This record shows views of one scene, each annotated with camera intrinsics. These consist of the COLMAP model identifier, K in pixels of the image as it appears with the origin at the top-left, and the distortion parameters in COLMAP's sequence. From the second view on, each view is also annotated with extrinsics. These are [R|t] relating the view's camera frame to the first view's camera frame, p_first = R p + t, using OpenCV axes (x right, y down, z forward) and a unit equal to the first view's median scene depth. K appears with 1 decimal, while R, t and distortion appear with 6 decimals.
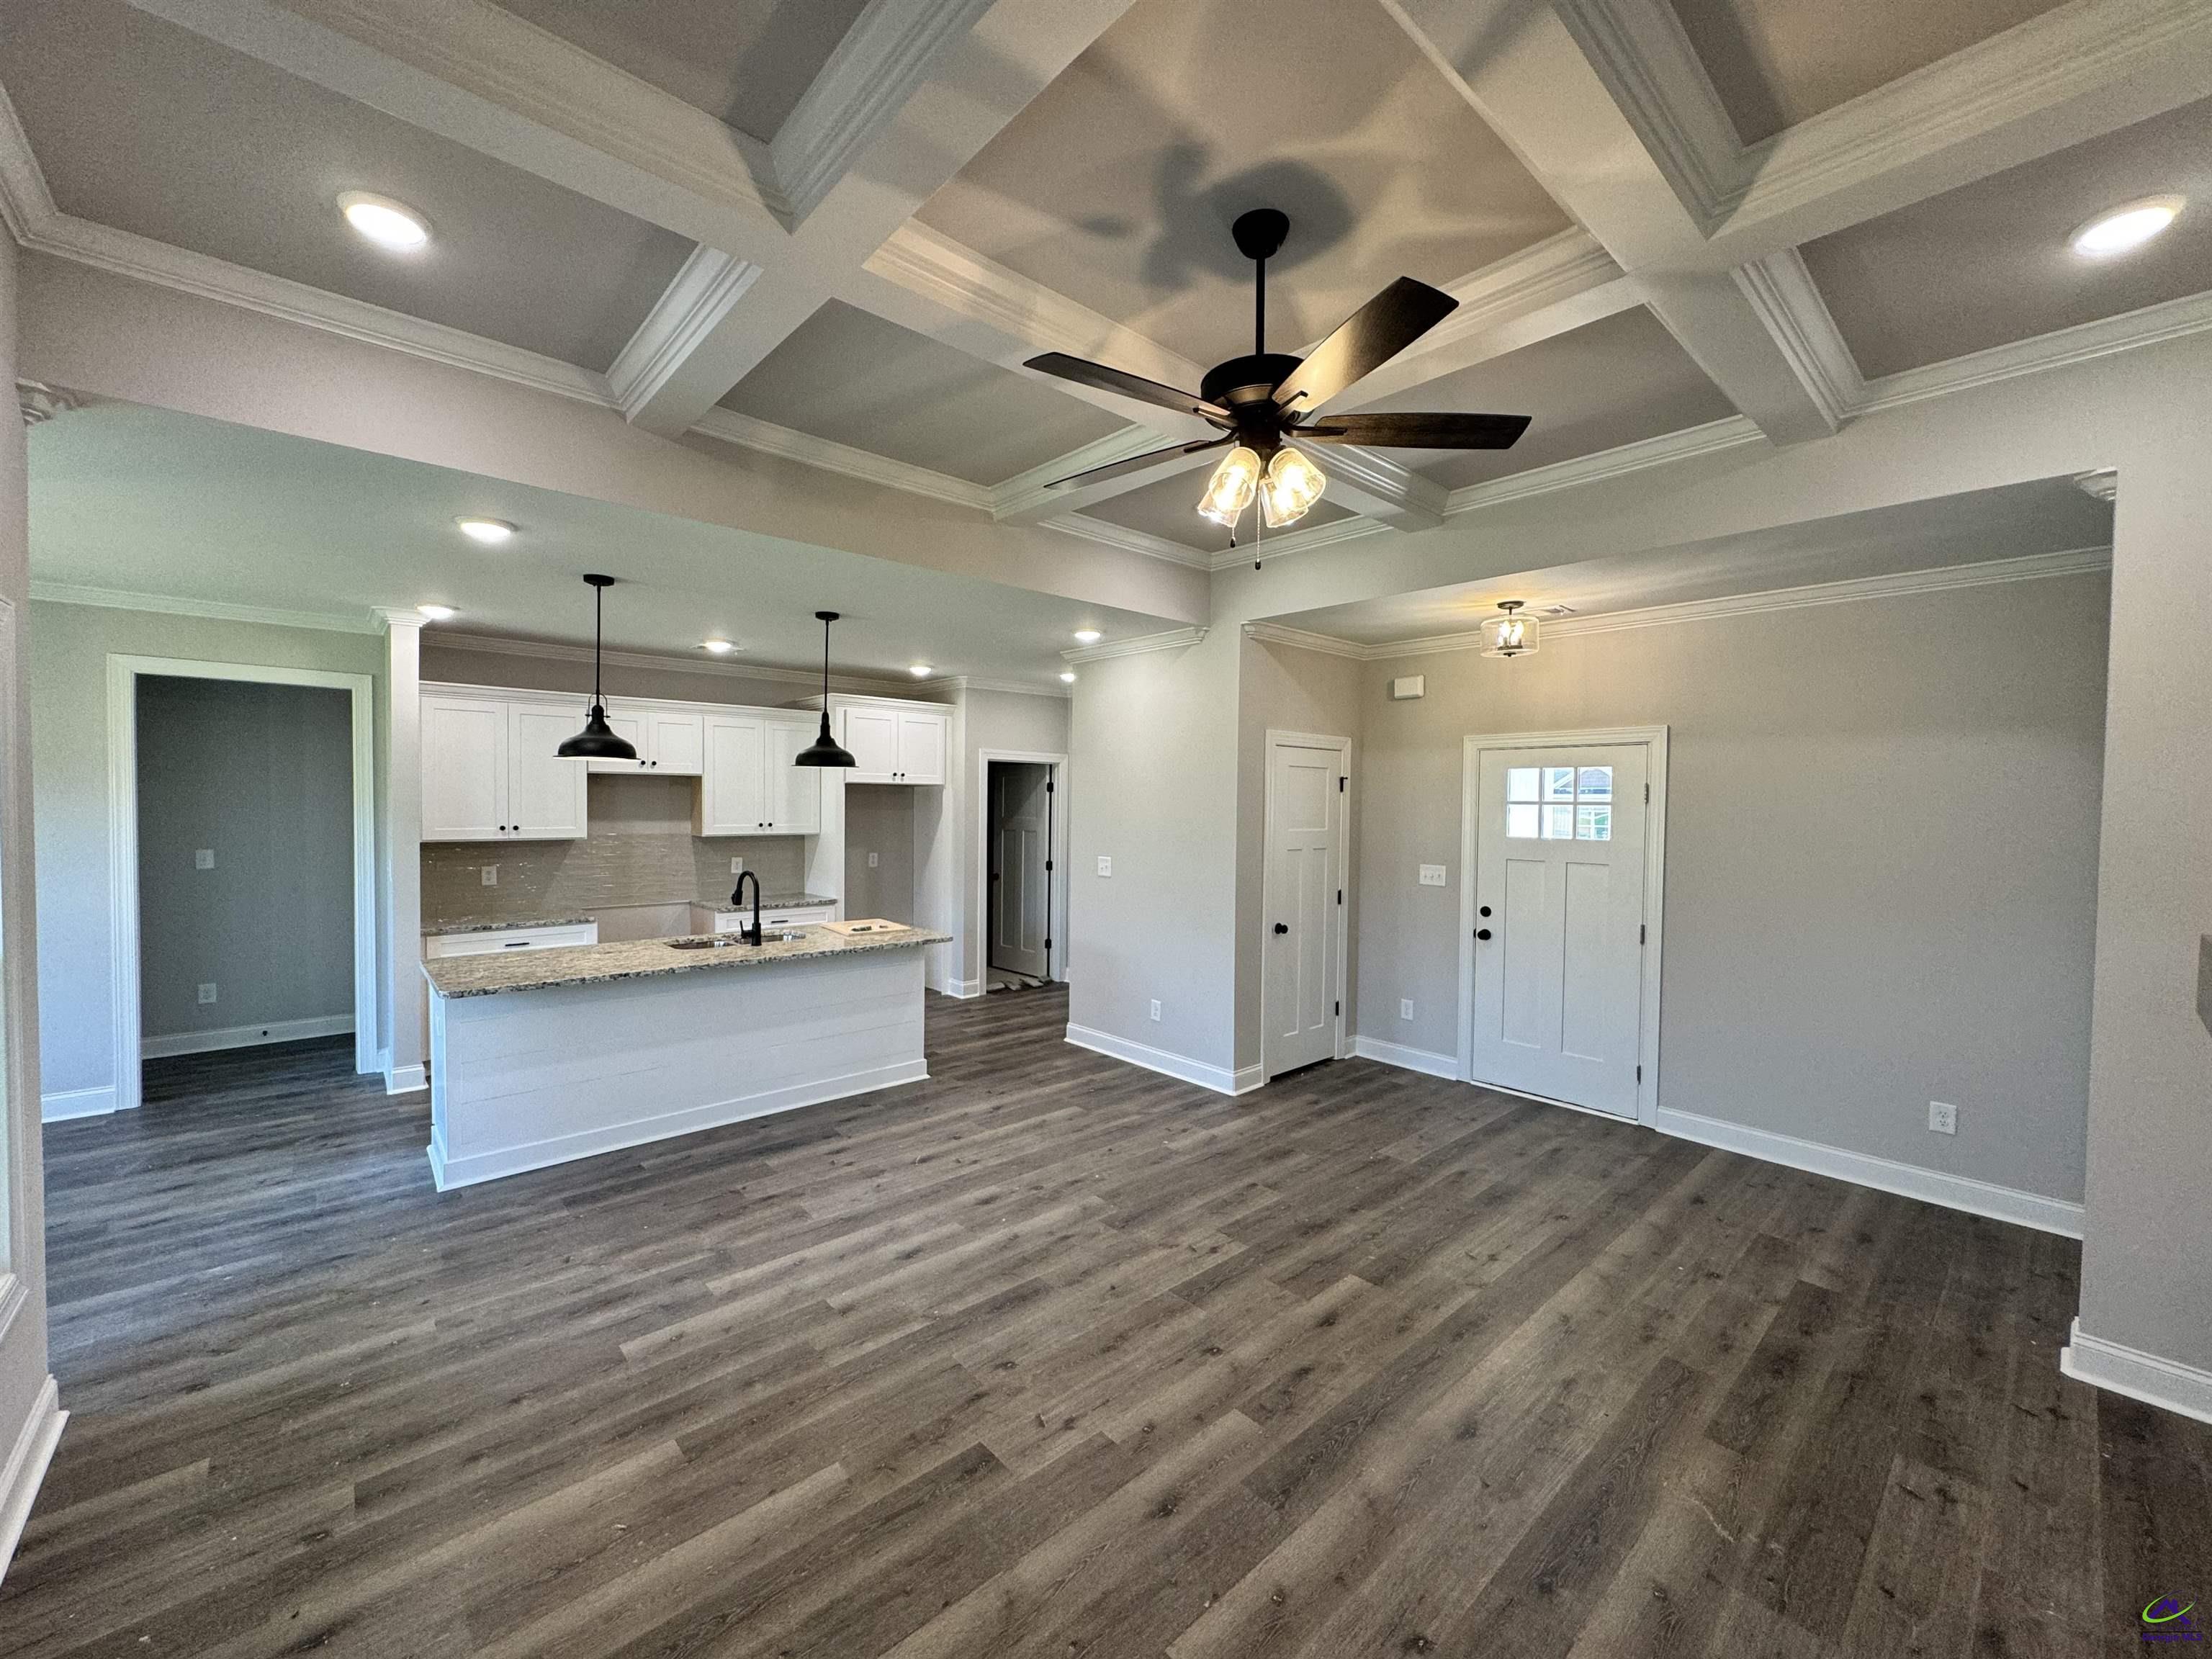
lens RADIAL K [[878.3, 0, 1105.2], [0, 878.3, 824.3], [0, 0, 1]] dist [0.000021, 0.000179]
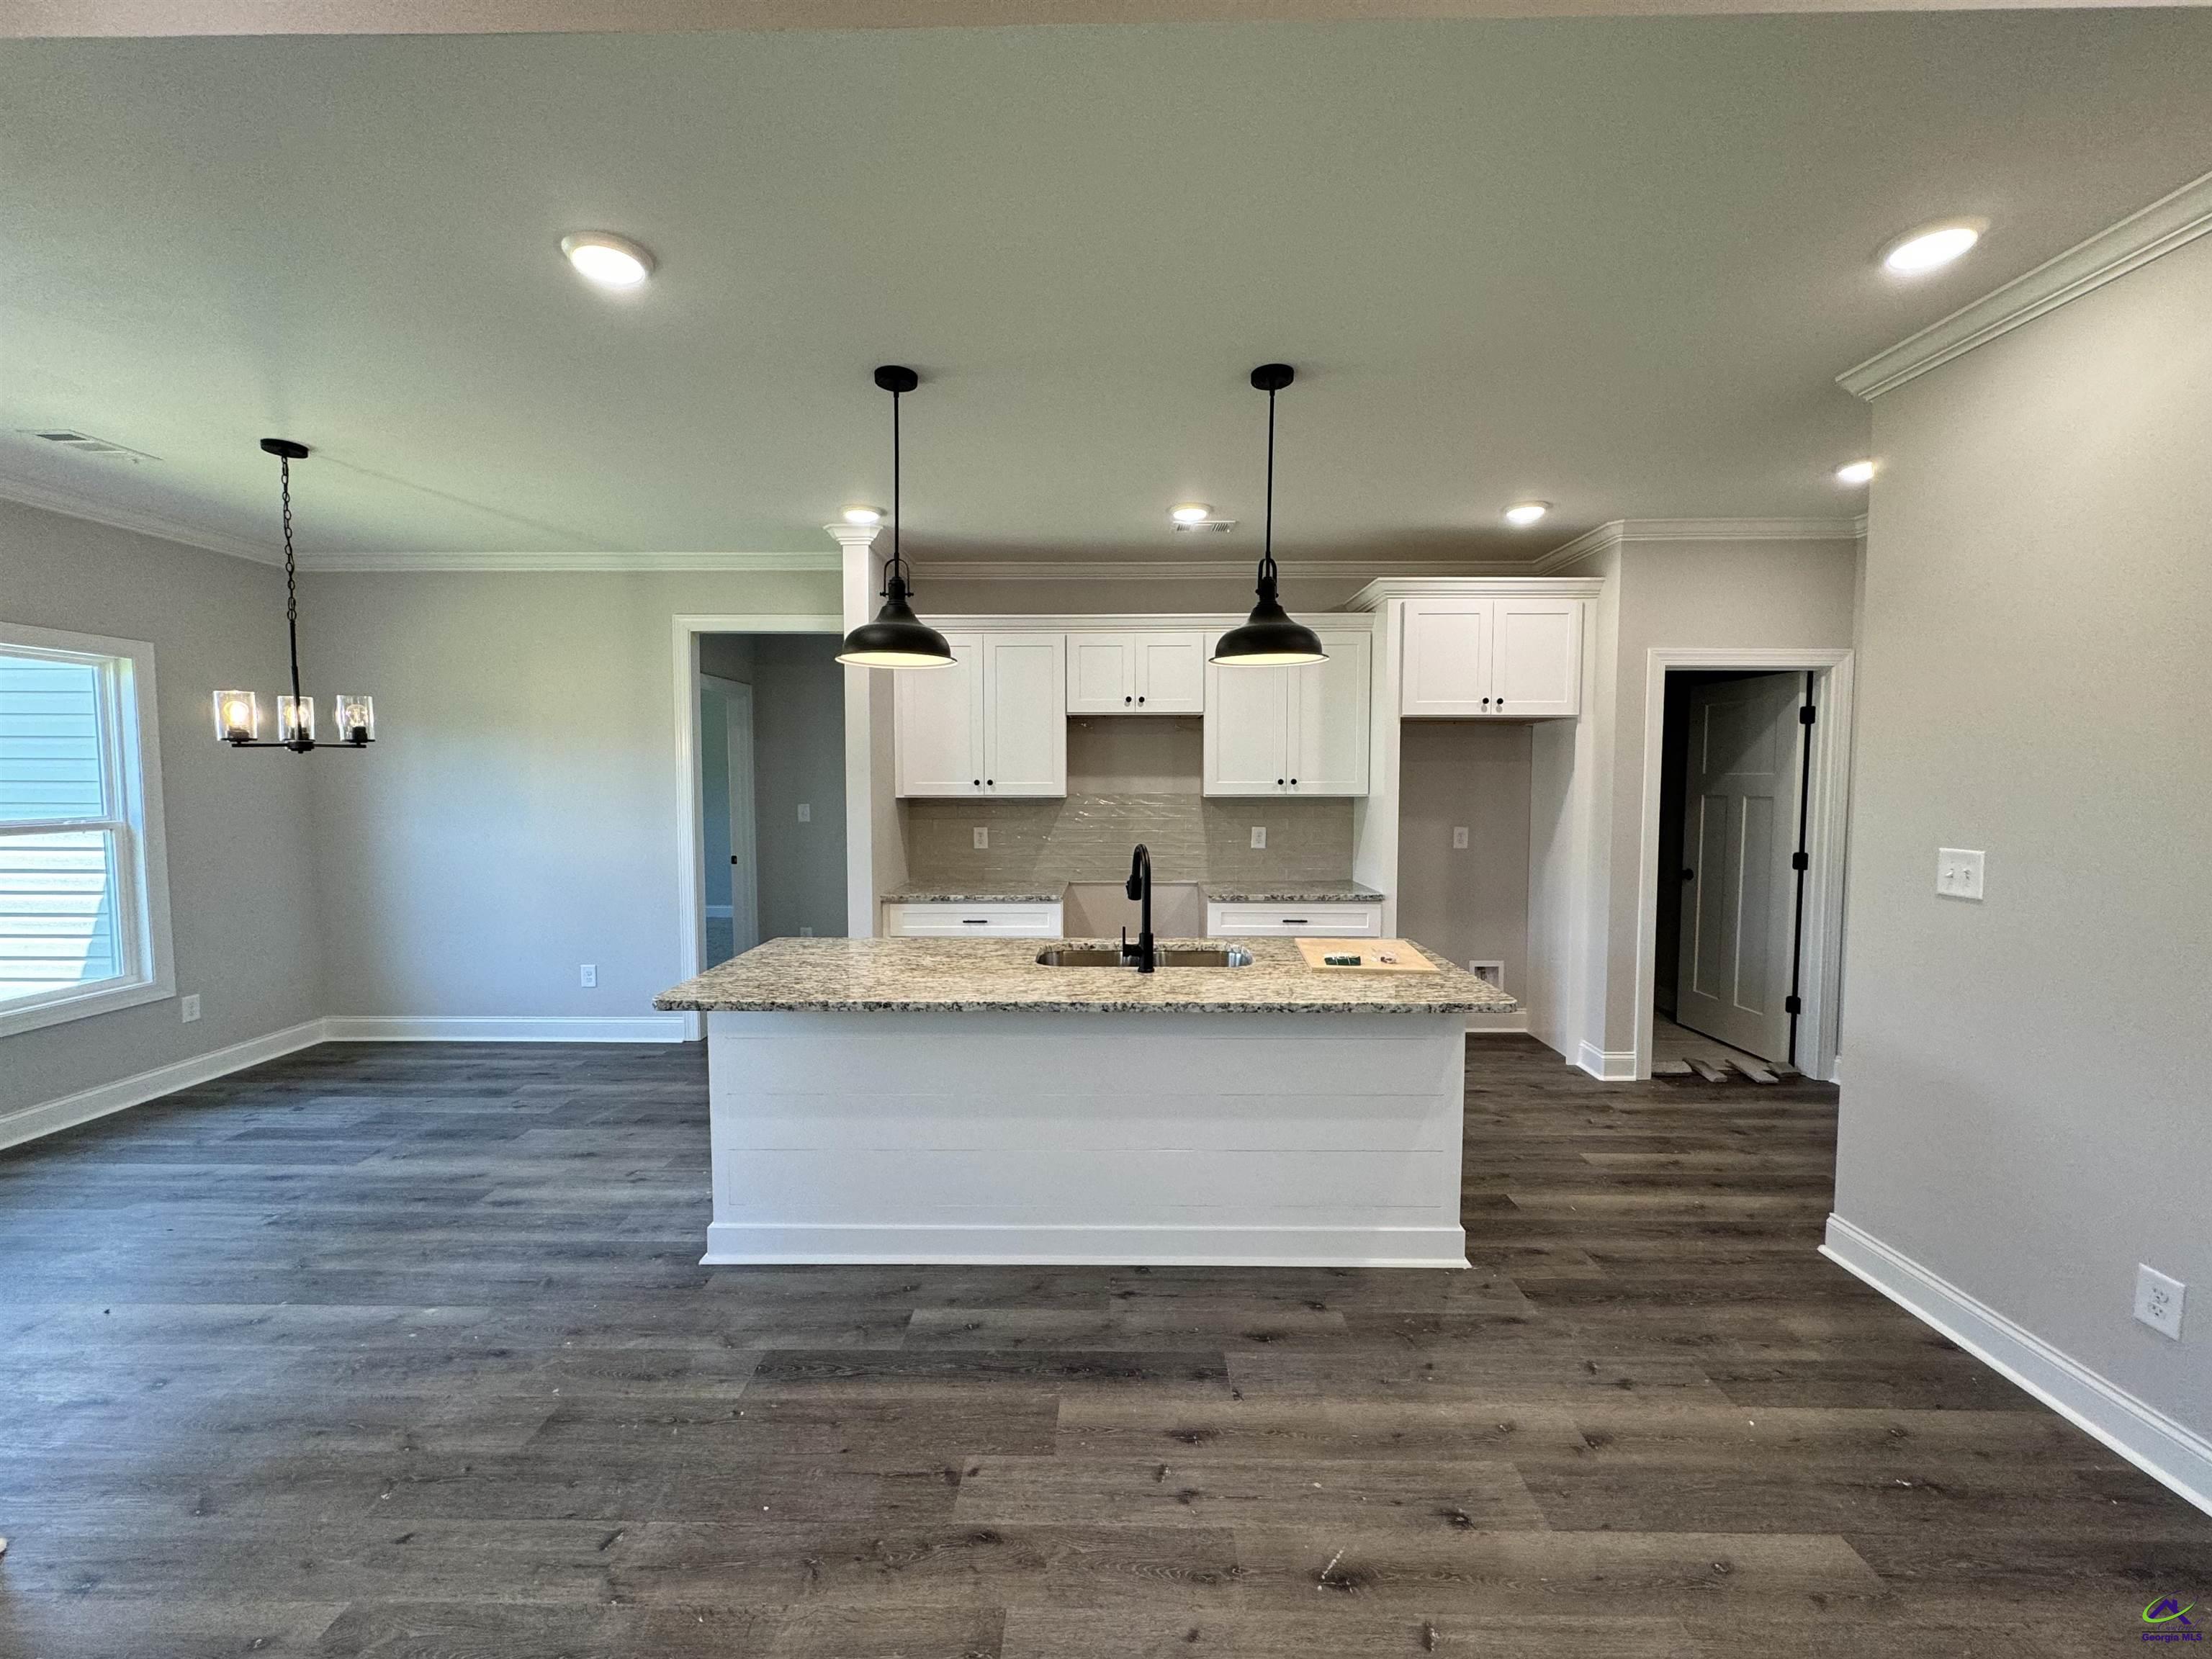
lens RADIAL K [[878.3, 0, 1105.2], [0, 878.3, 824.3], [0, 0, 1]] dist [0.000021, 0.000179]
pose [[0.733348, 0.026970, -0.679318, -0.018387], [-0.009333, 0.999518, 0.029608, 0.021018], [0.679789, -0.015373, 0.733247, 0.523965]]
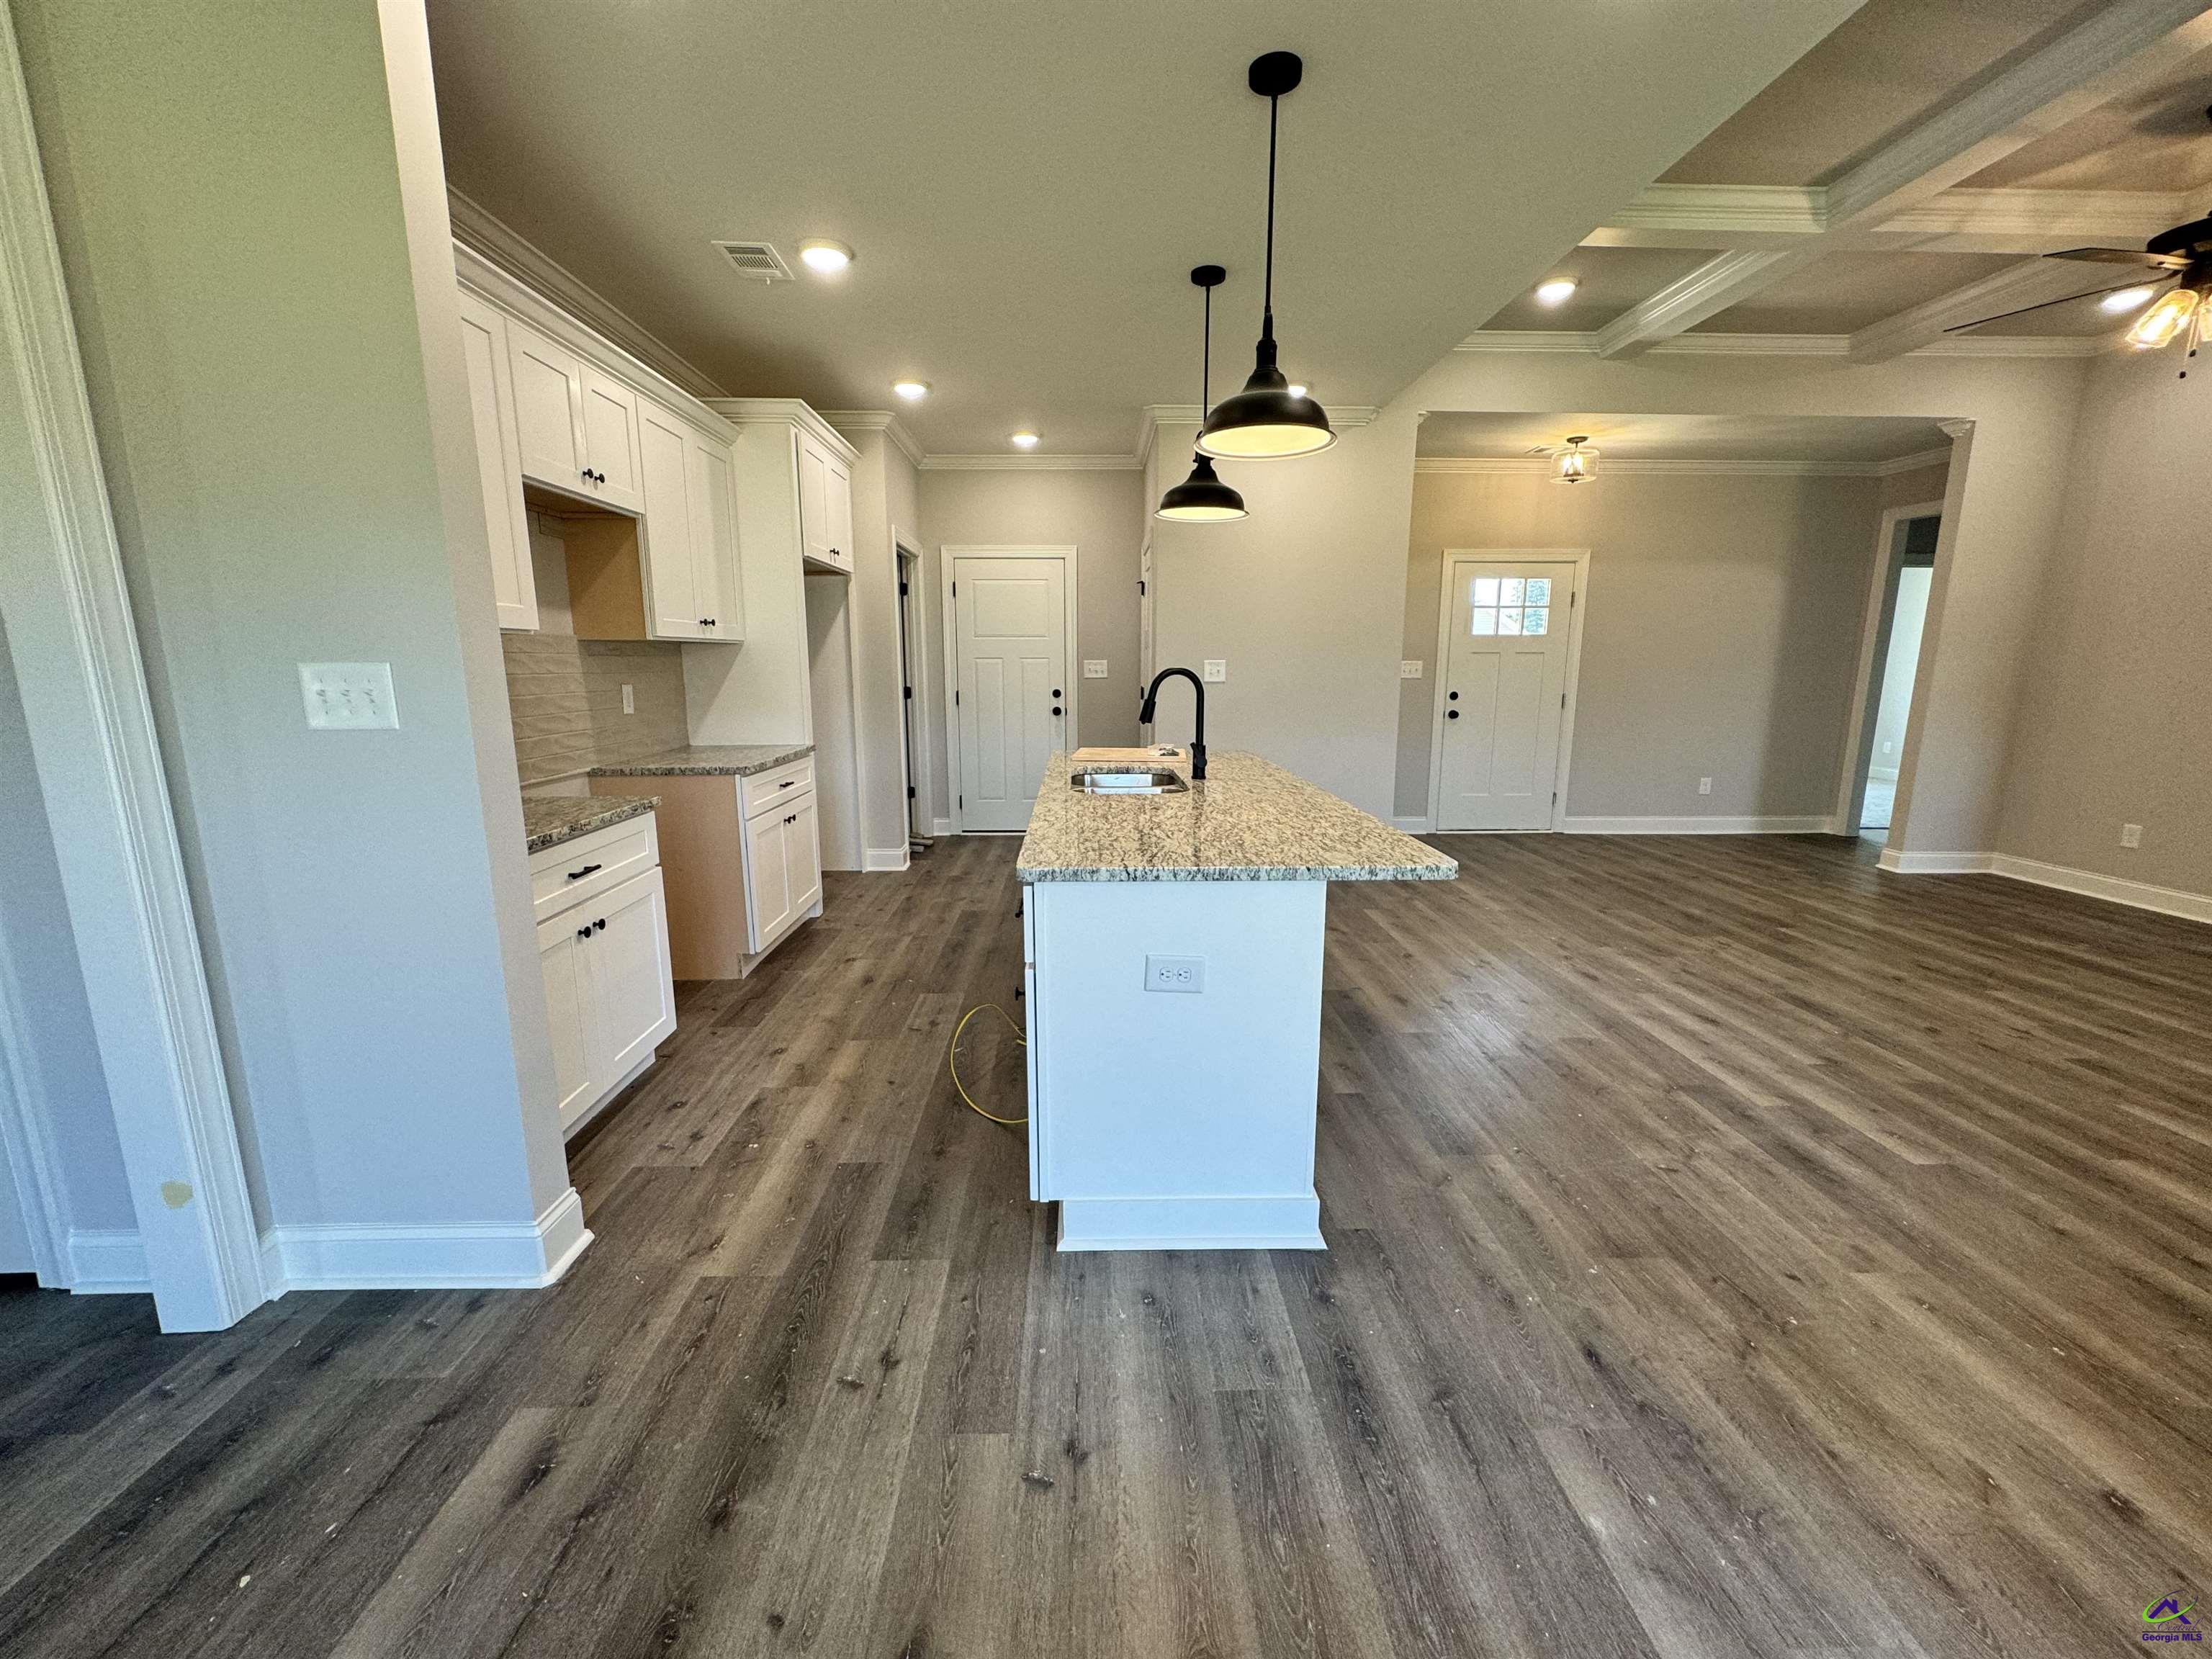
lens RADIAL K [[879.3, 0, 1103.9], [0, 879.3, 823.9], [0, 0, 1]] dist [-0.002034, 0.000115]
pose [[0.652057, -0.149025, 0.743379, -0.904336], [0.026540, 0.984378, 0.174058, 0.050350], [-0.757705, -0.093767, 0.645826, 0.585844]]
